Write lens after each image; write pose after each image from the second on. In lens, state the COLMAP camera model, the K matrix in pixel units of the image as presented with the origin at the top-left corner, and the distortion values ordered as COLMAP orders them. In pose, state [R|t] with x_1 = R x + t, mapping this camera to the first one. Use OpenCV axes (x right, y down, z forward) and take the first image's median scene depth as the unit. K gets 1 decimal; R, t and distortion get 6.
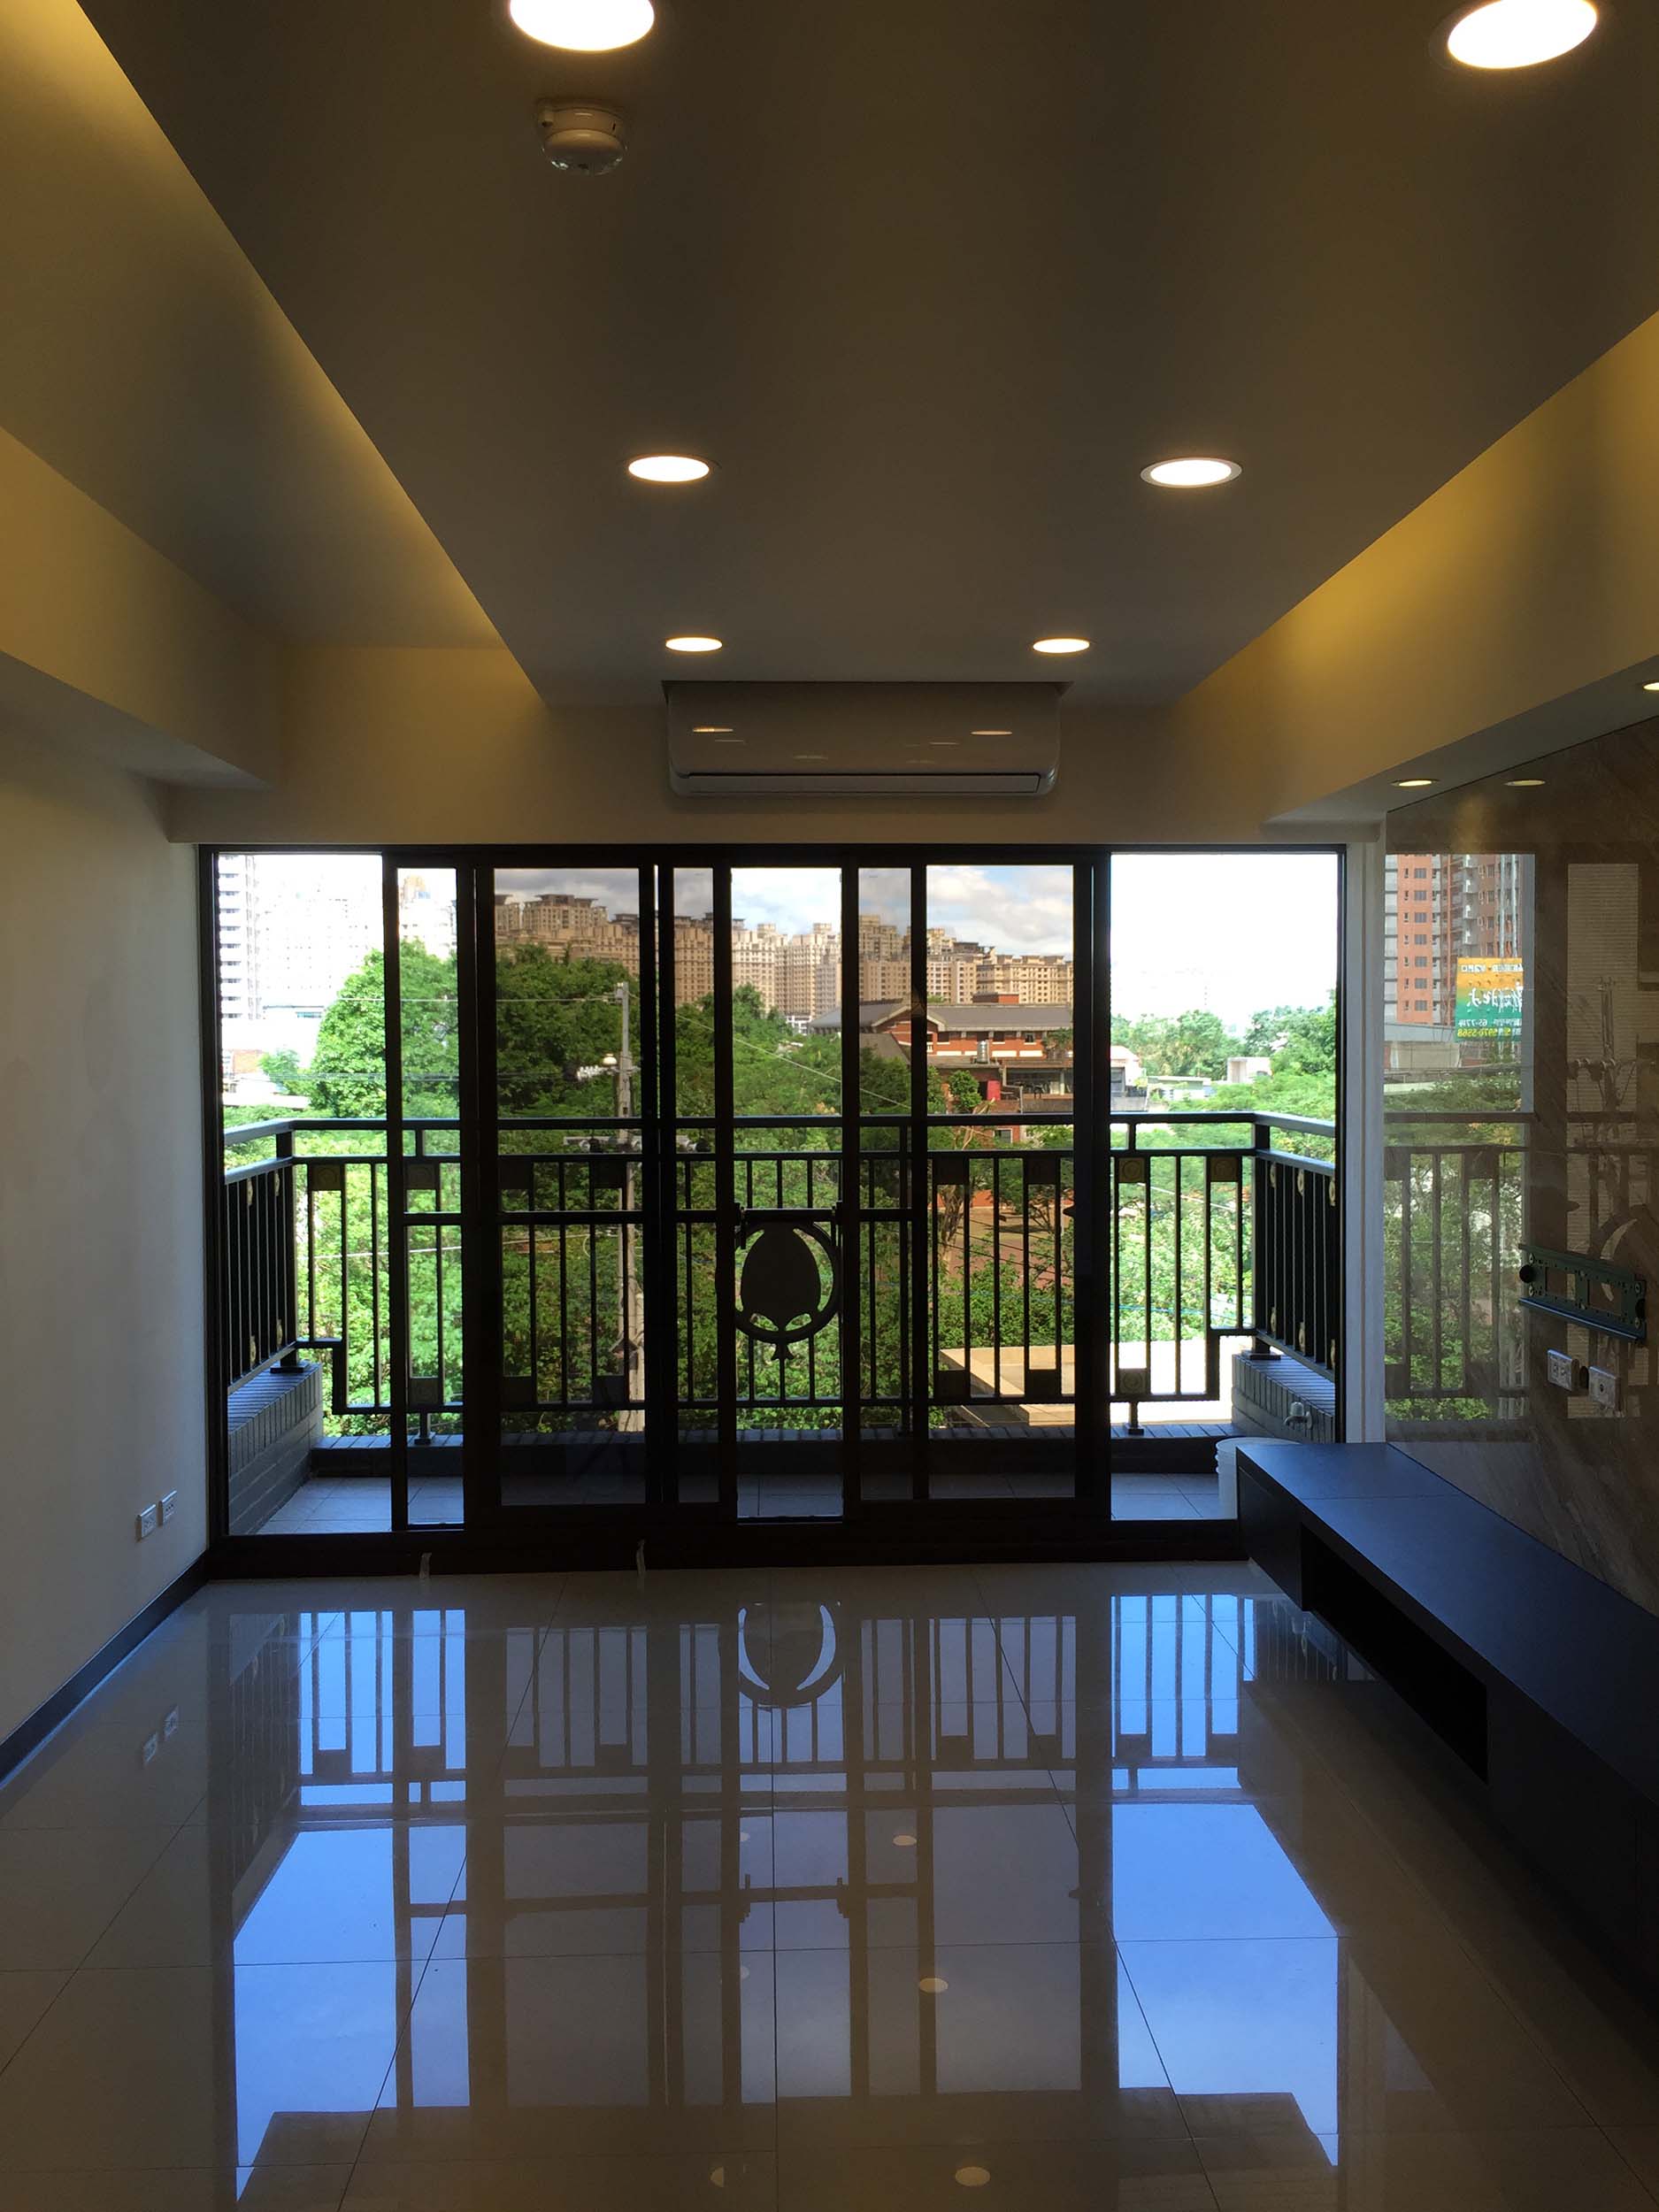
lens RADIAL K [[1917.8, 0, 829.5], [0, 1917.8, 1106.0], [0, 0, 1]] dist [0.060080, -0.055699]
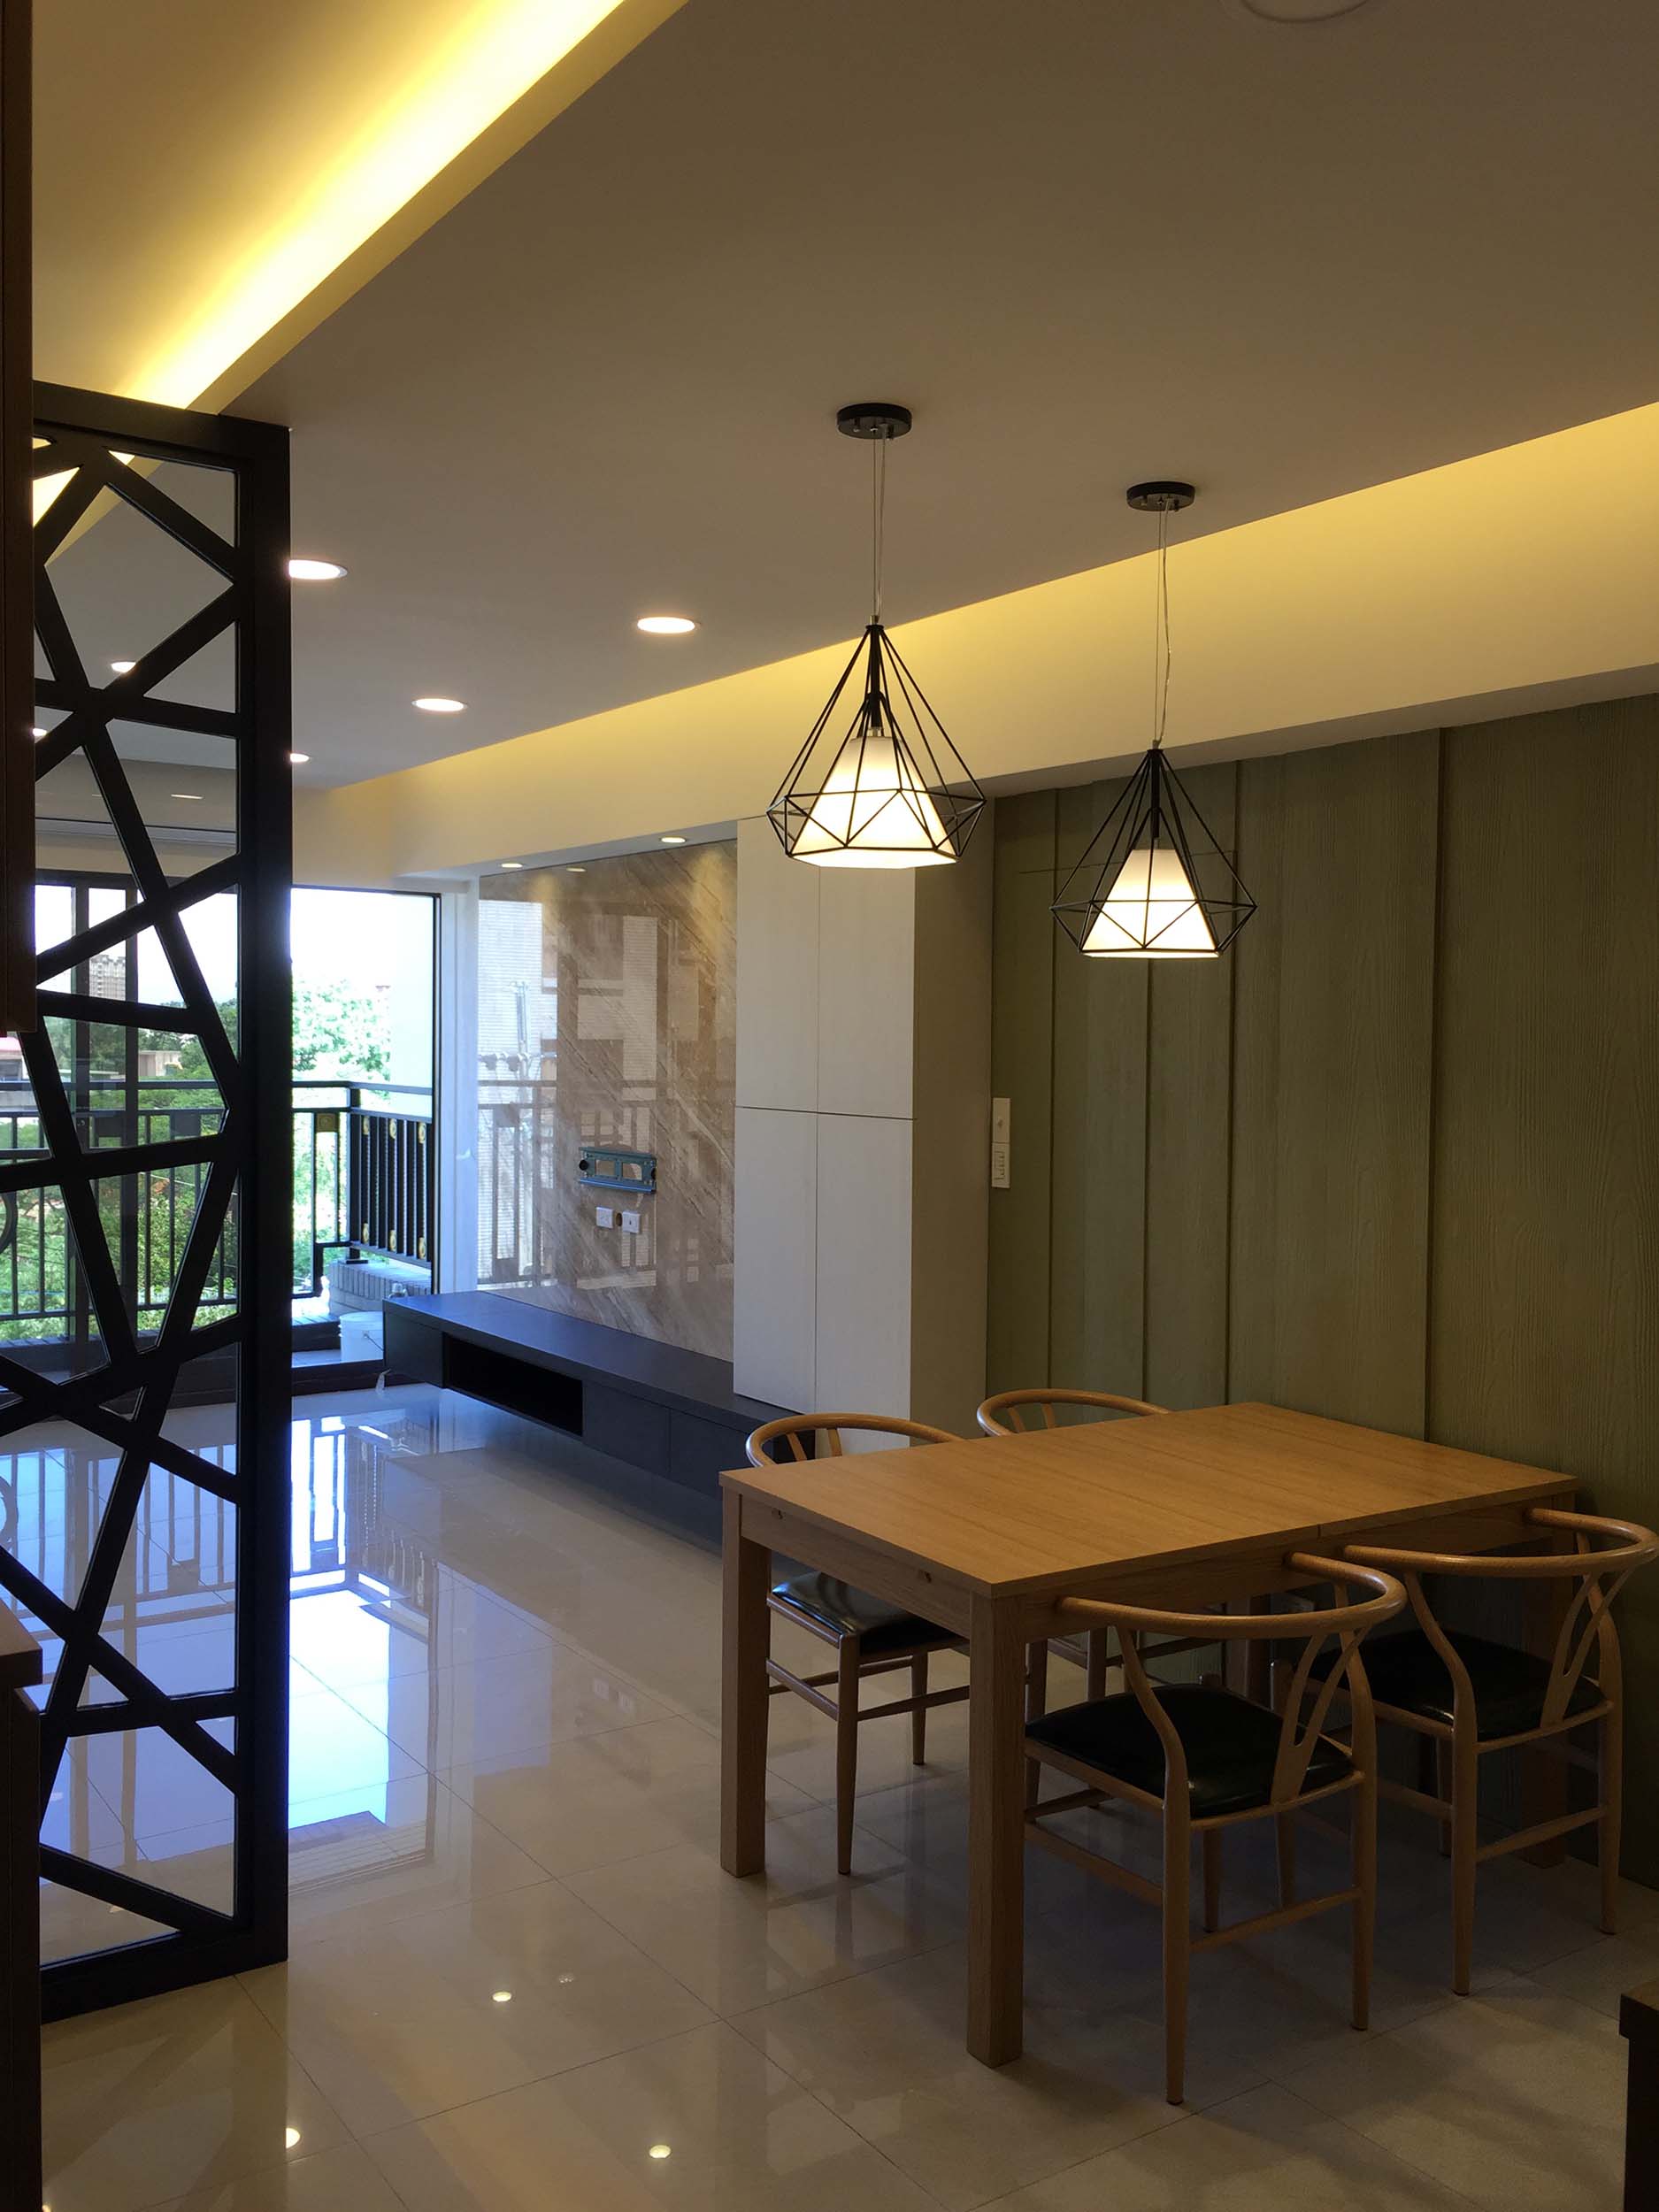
lens RADIAL K [[1917.8, 0, 829.5], [0, 1917.8, 1106.0], [0, 0, 1]] dist [0.060080, -0.055699]
pose [[0.848098, -0.017250, 0.529558, -0.210826], [0.015491, 0.999850, 0.007761, 0.016703], [-0.529613, 0.001621, 0.848238, -0.327605]]
